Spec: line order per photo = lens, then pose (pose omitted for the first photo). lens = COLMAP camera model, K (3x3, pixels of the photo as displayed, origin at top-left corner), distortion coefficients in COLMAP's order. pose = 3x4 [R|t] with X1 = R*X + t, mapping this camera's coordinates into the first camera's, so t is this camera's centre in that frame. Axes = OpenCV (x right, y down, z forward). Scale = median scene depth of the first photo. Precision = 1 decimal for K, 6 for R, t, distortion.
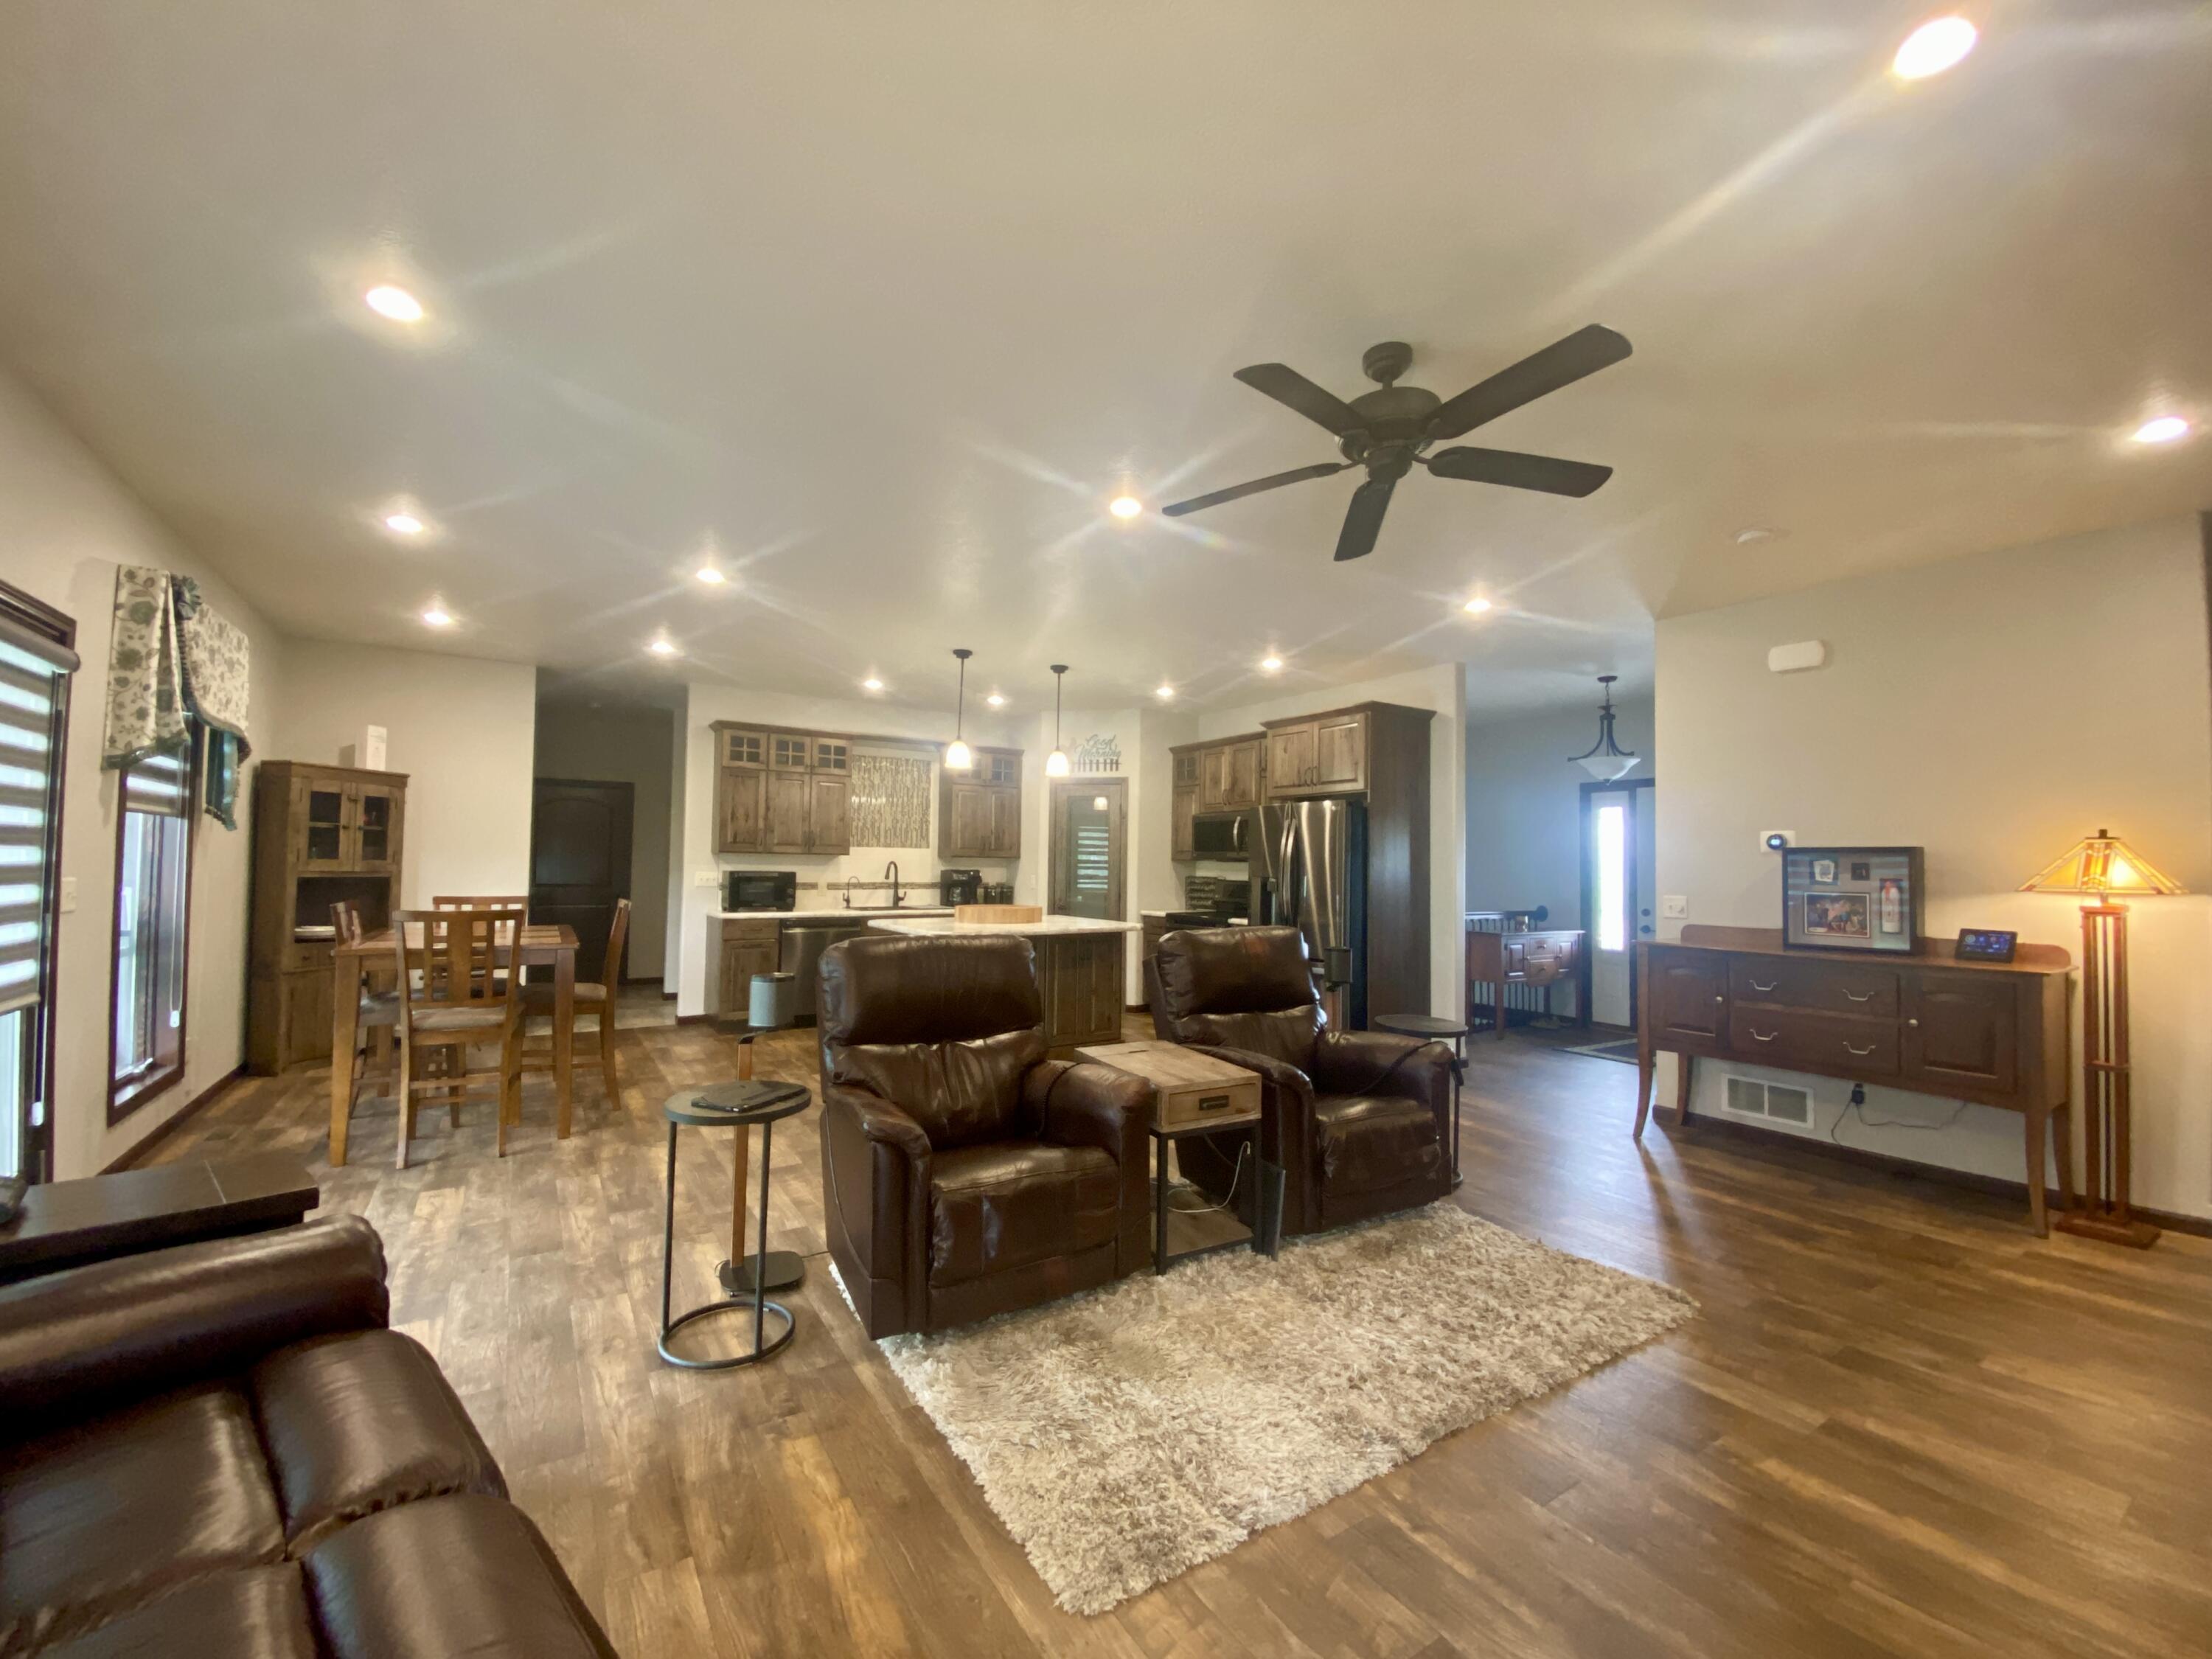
lens RADIAL K [[890.8, 0, 1105.9], [0, 890.8, 829.2], [0, 0, 1]] dist [0.007810, -0.013481]
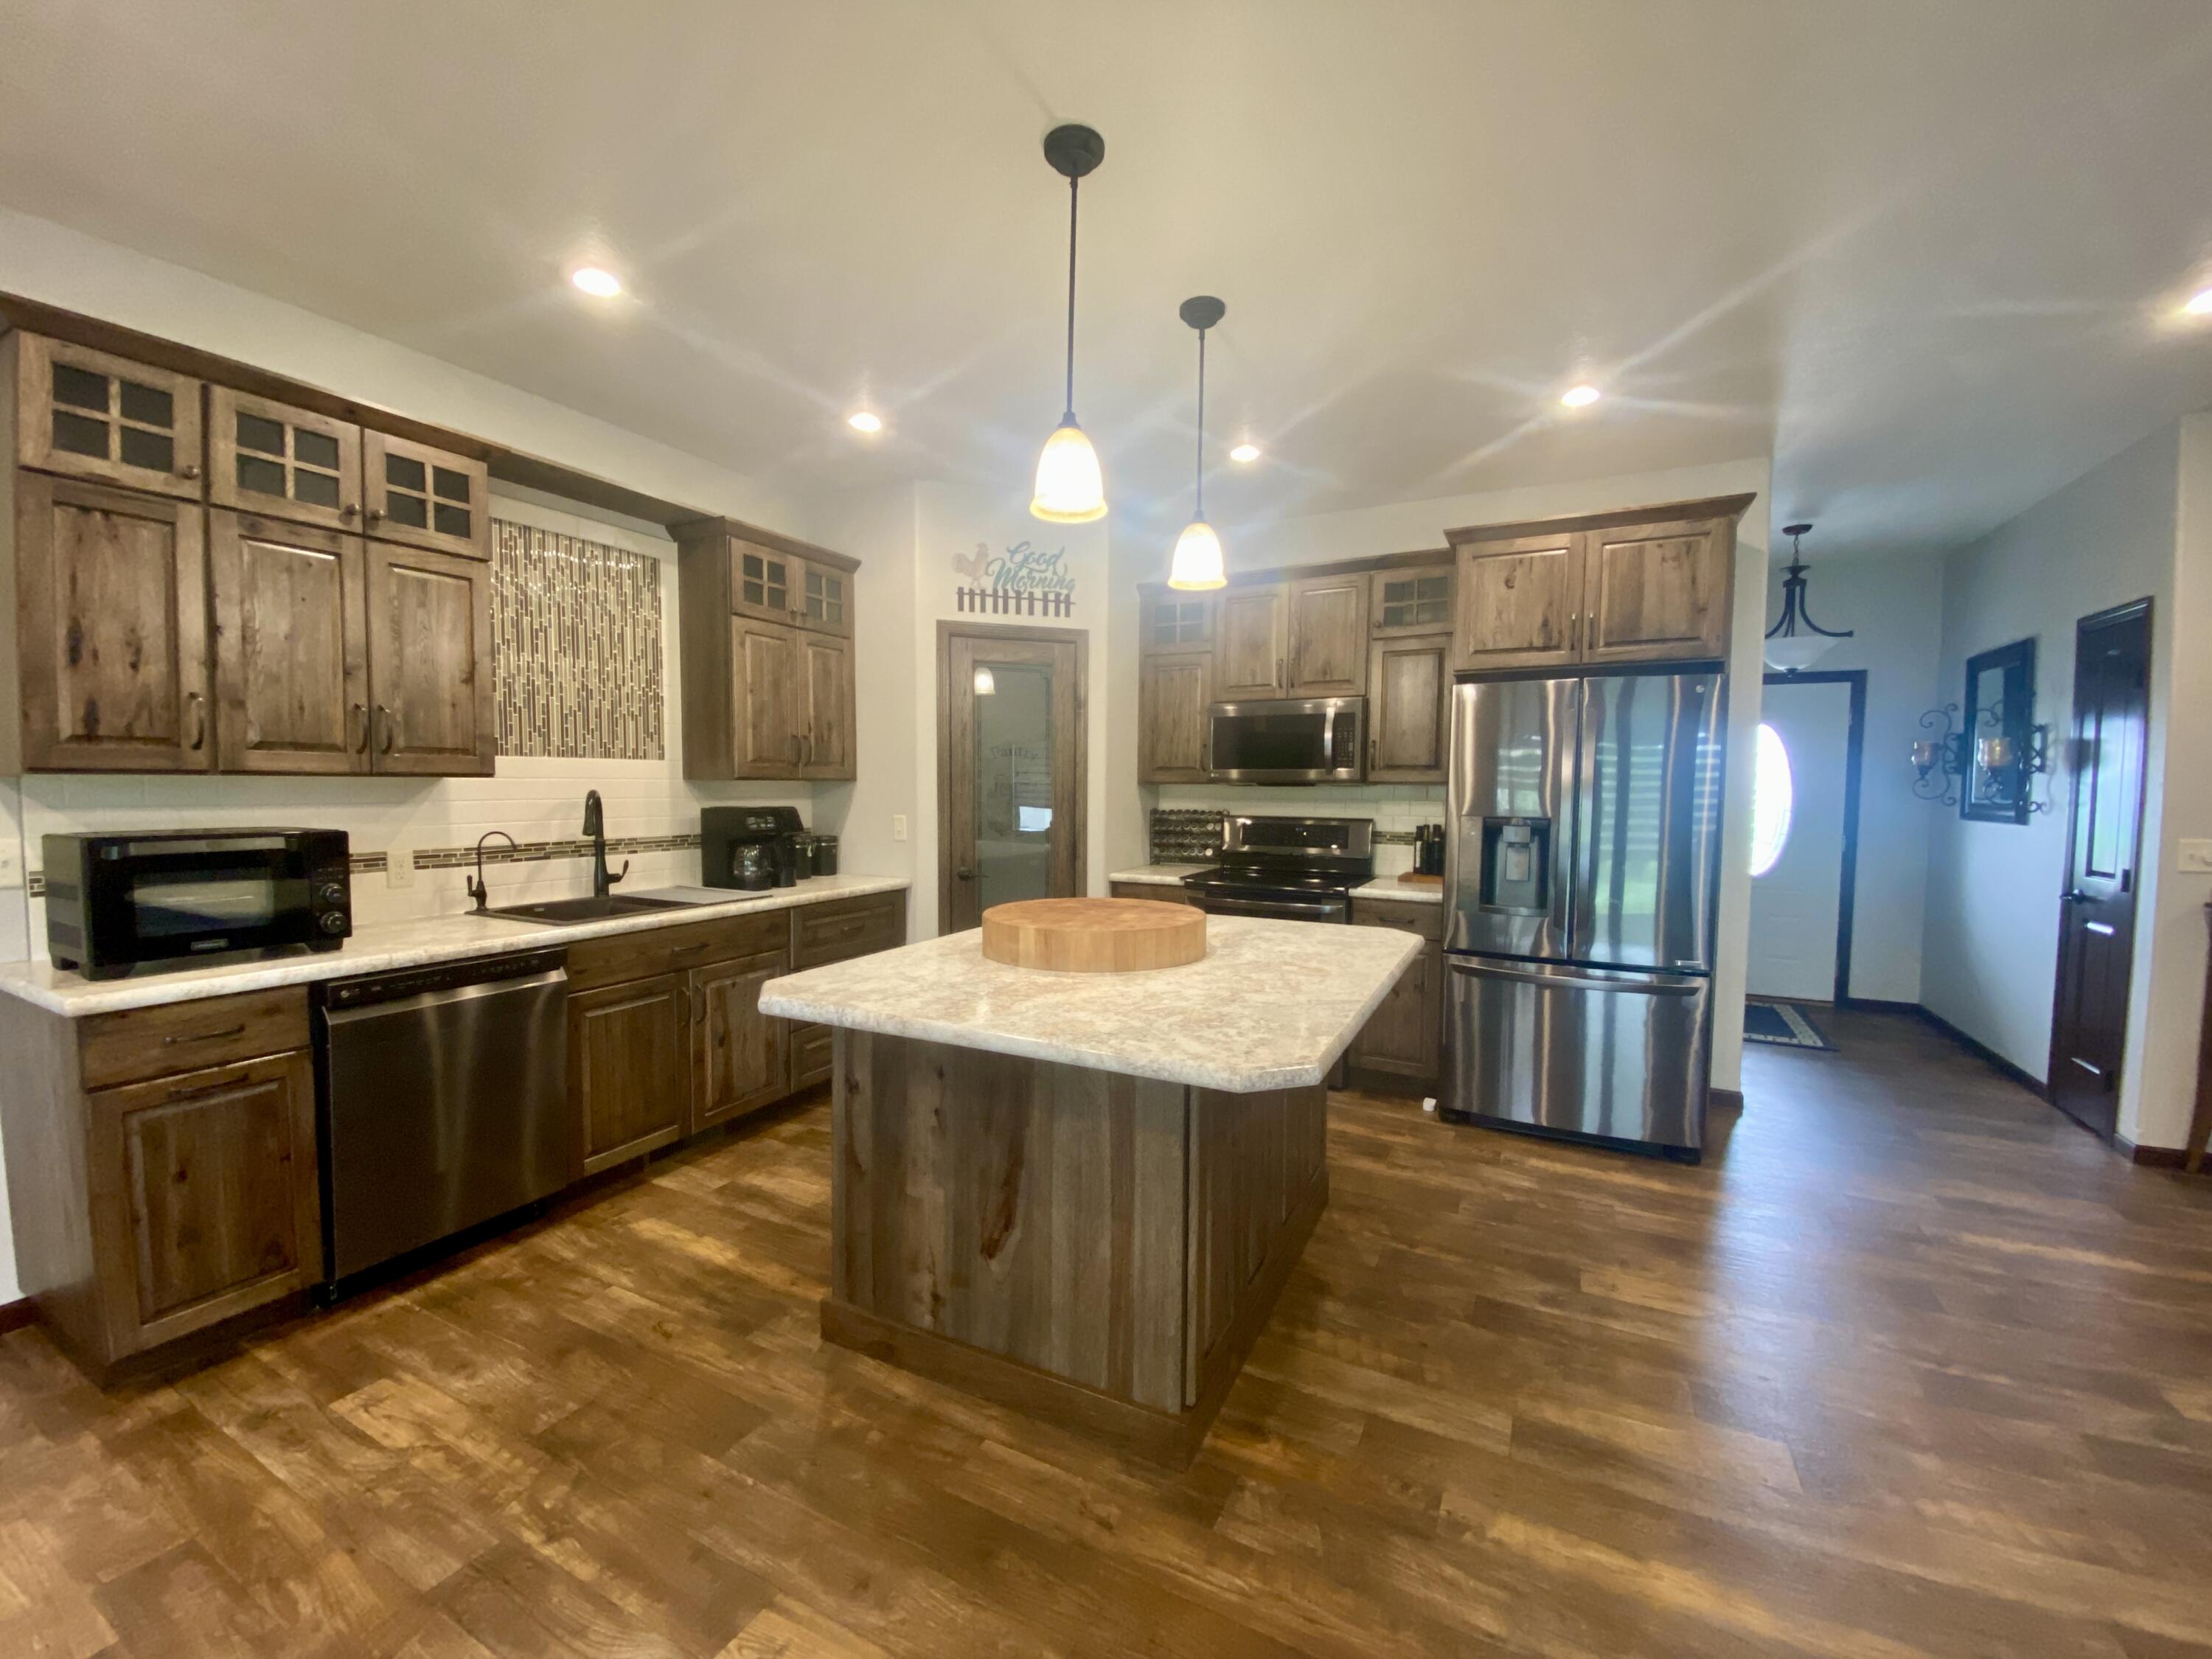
lens RADIAL K [[890.8, 0, 1098.7], [0, 890.8, 838.6], [0, 0, 1]] dist [0.007810, -0.013481]
pose [[0.870922, -0.037873, 0.489960, -0.262171], [-0.013843, 0.994739, 0.101498, 0.013776], [-0.491227, -0.095179, 0.865816, 0.568262]]
